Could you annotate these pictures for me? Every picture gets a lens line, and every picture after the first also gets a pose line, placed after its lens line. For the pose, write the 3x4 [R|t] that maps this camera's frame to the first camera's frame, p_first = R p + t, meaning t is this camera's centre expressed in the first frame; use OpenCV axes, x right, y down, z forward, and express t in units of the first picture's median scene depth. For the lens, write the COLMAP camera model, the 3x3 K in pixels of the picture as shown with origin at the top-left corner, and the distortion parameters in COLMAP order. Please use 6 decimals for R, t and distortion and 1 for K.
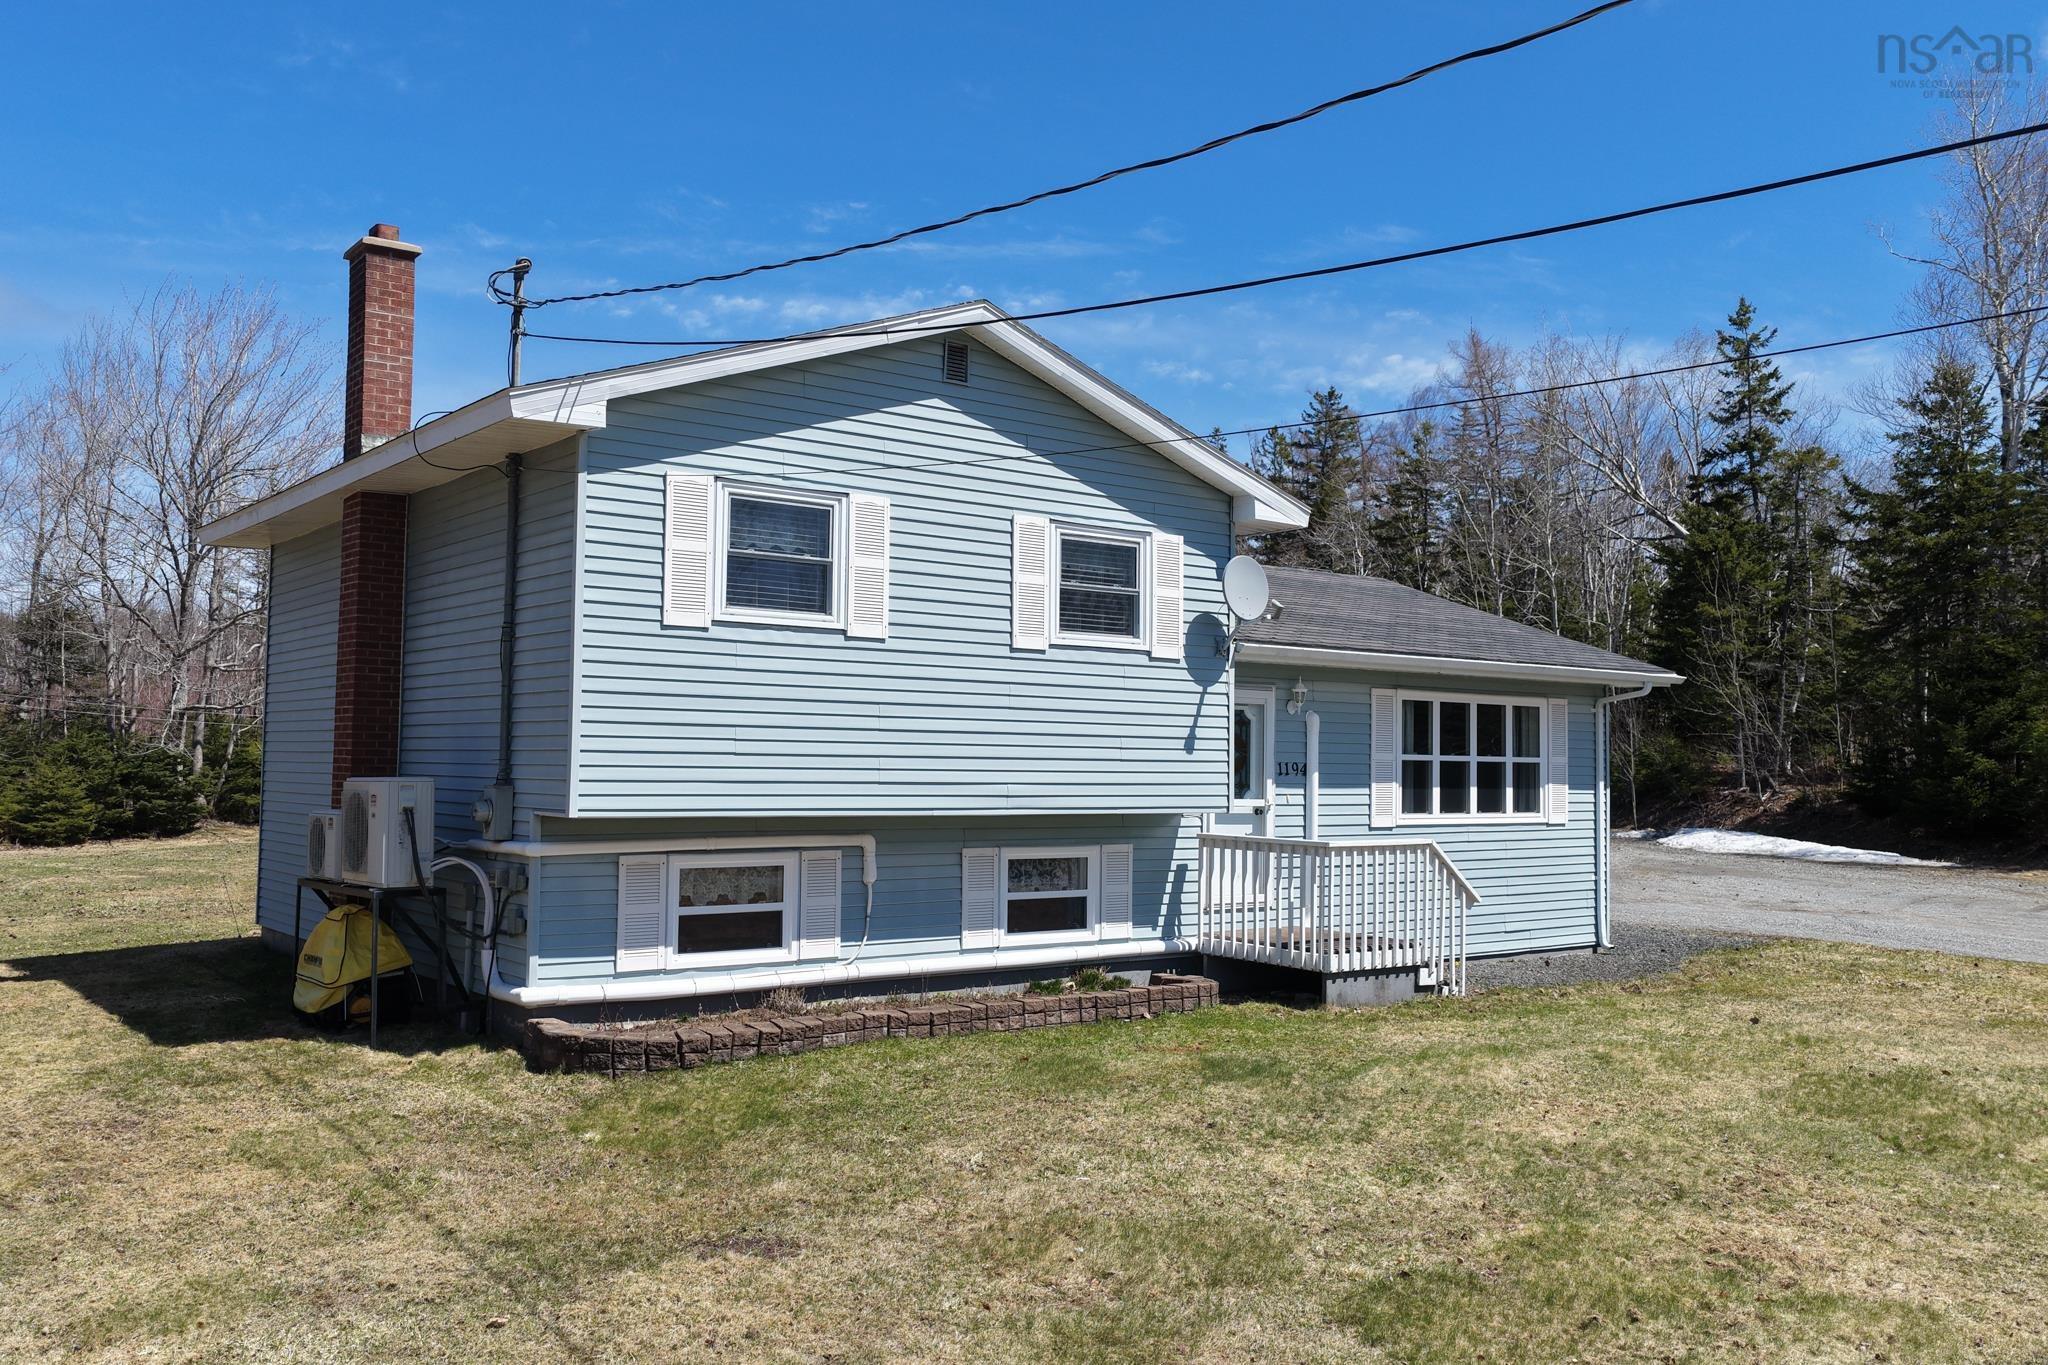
lens RADIAL K [[1690.0, 0, 1033.4], [0, 1690.0, 683.6], [0, 0, 1]] dist [0.002926, -0.000769]
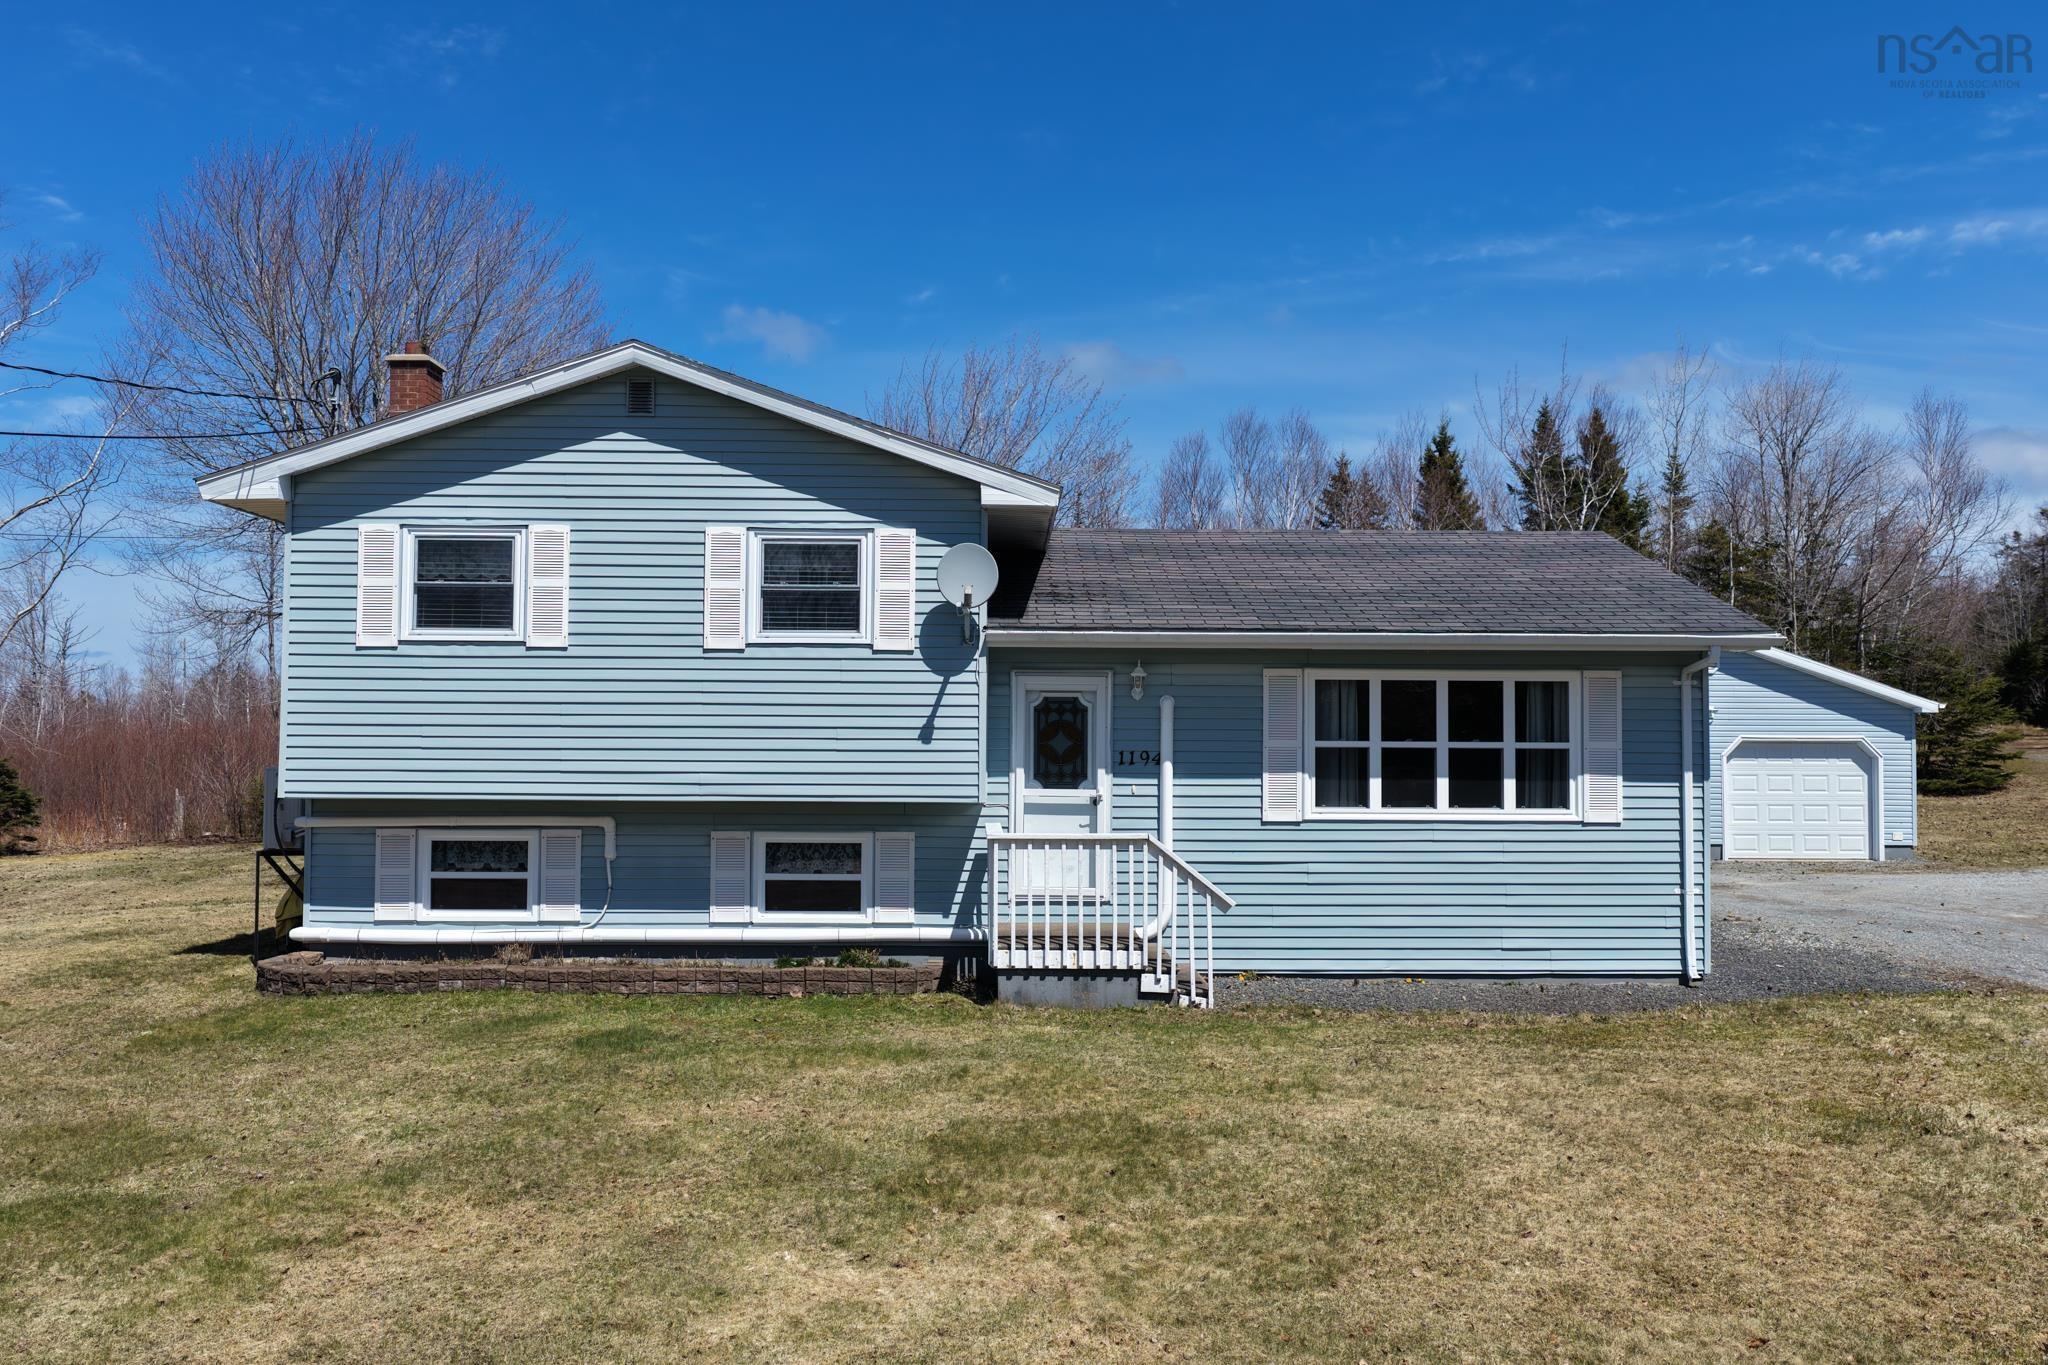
lens RADIAL K [[1690.0, 0, 1033.4], [0, 1690.0, 683.6], [0, 0, 1]] dist [0.002926, -0.000769]
pose [[0.801482, -0.029273, -0.597302, 0.776643], [0.033575, 0.999428, -0.003927, 0.012346], [0.597075, -0.016907, 0.802007, 0.238017]]
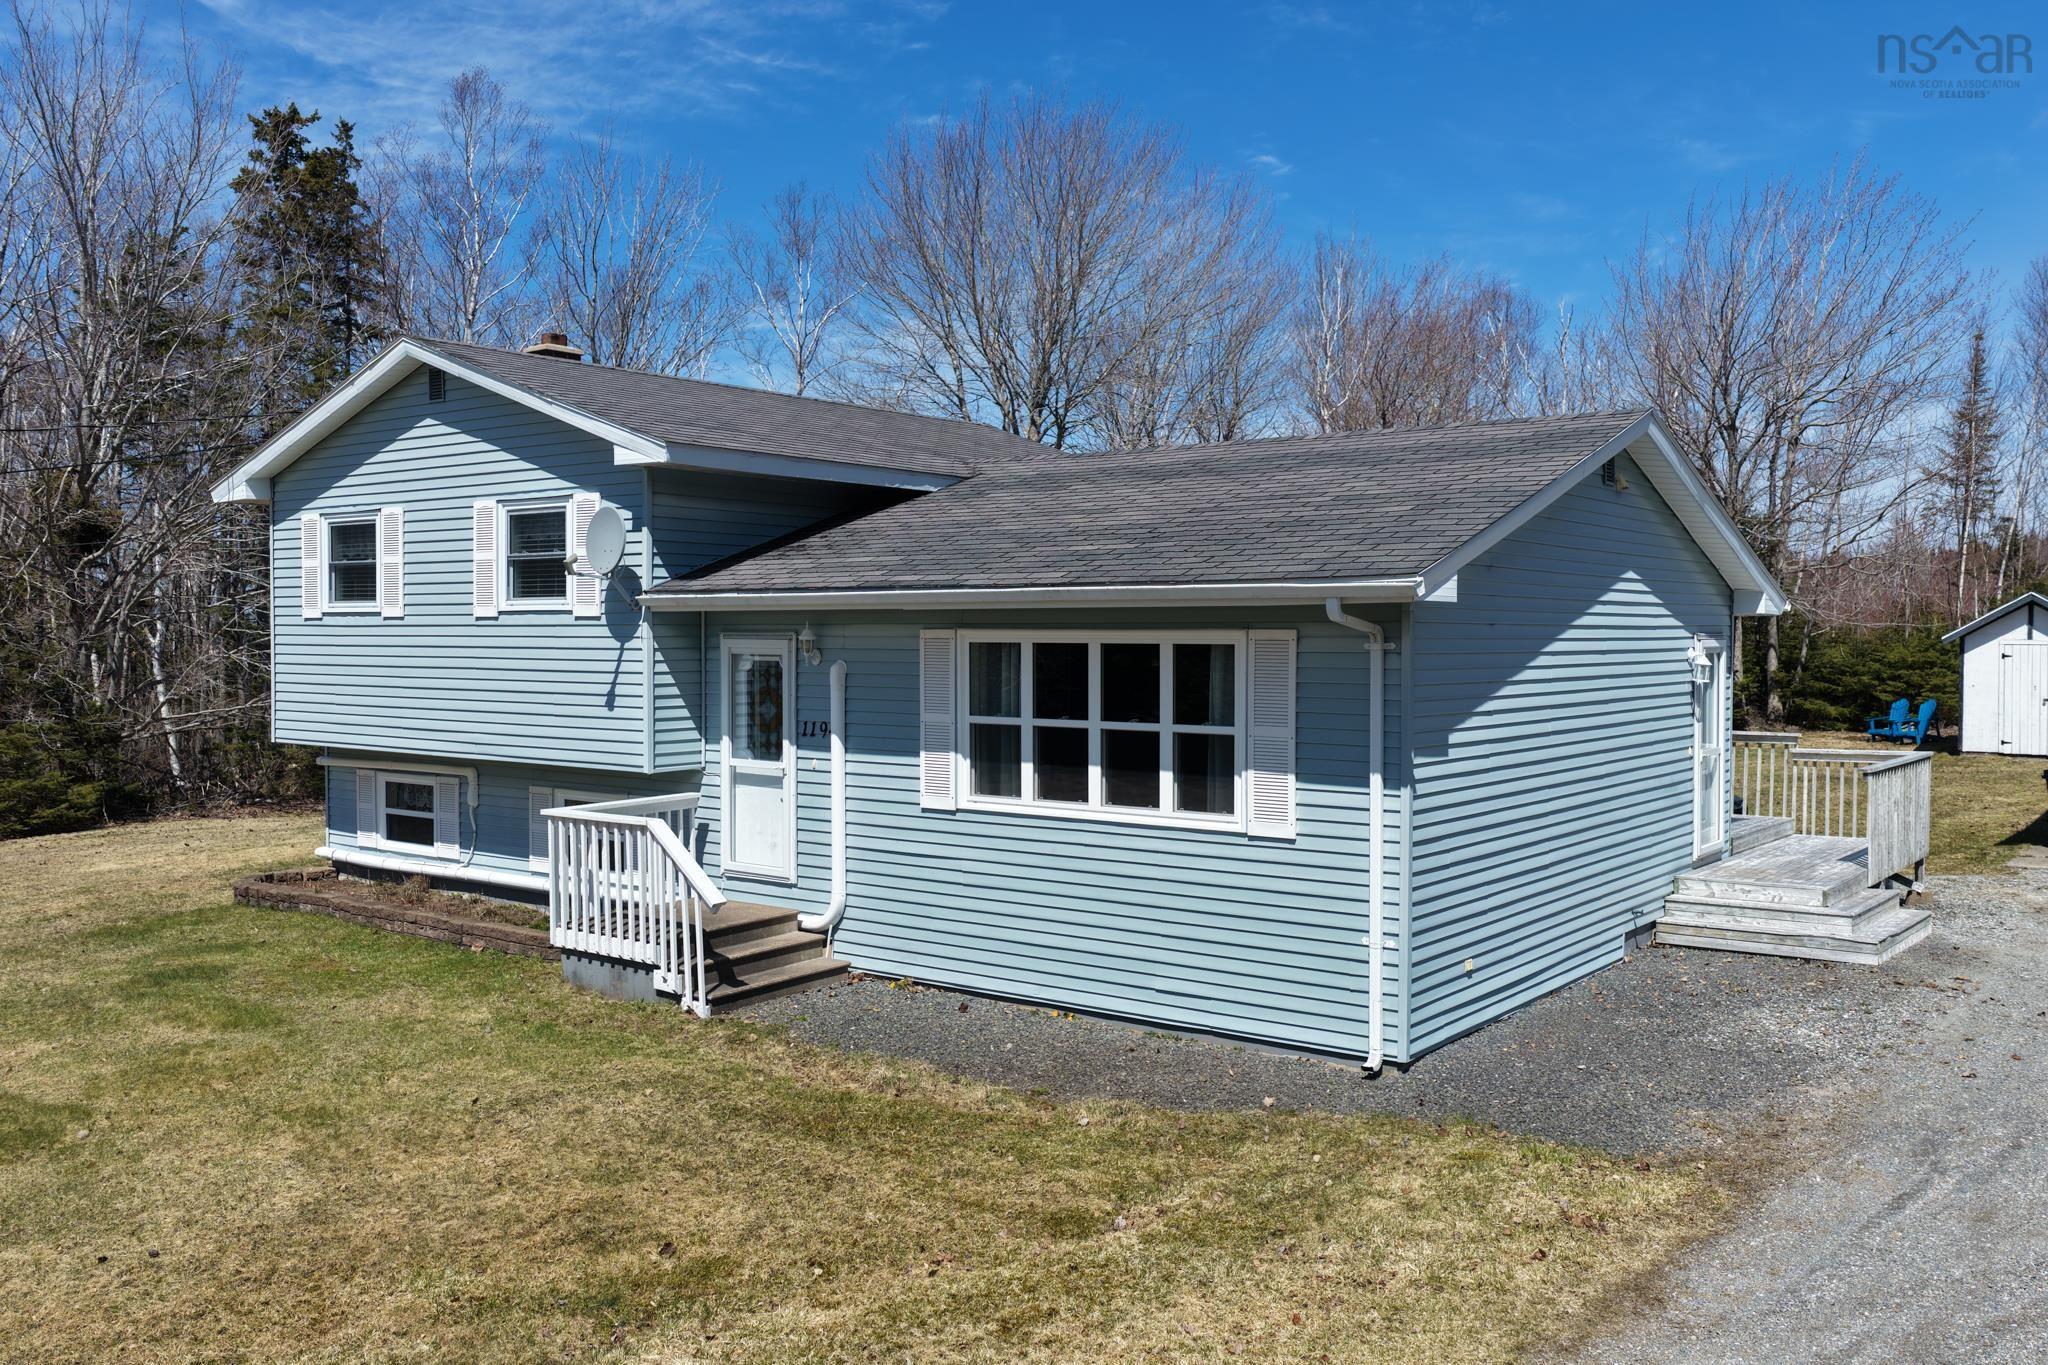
lens RADIAL K [[1690.0, 0, 1033.4], [0, 1690.0, 683.6], [0, 0, 1]] dist [0.002926, -0.000769]
pose [[0.253854, 0.018325, -0.967069, 1.163034], [0.049599, 0.998259, 0.031936, 0.006397], [0.965970, -0.056073, 0.252503, 1.028544]]
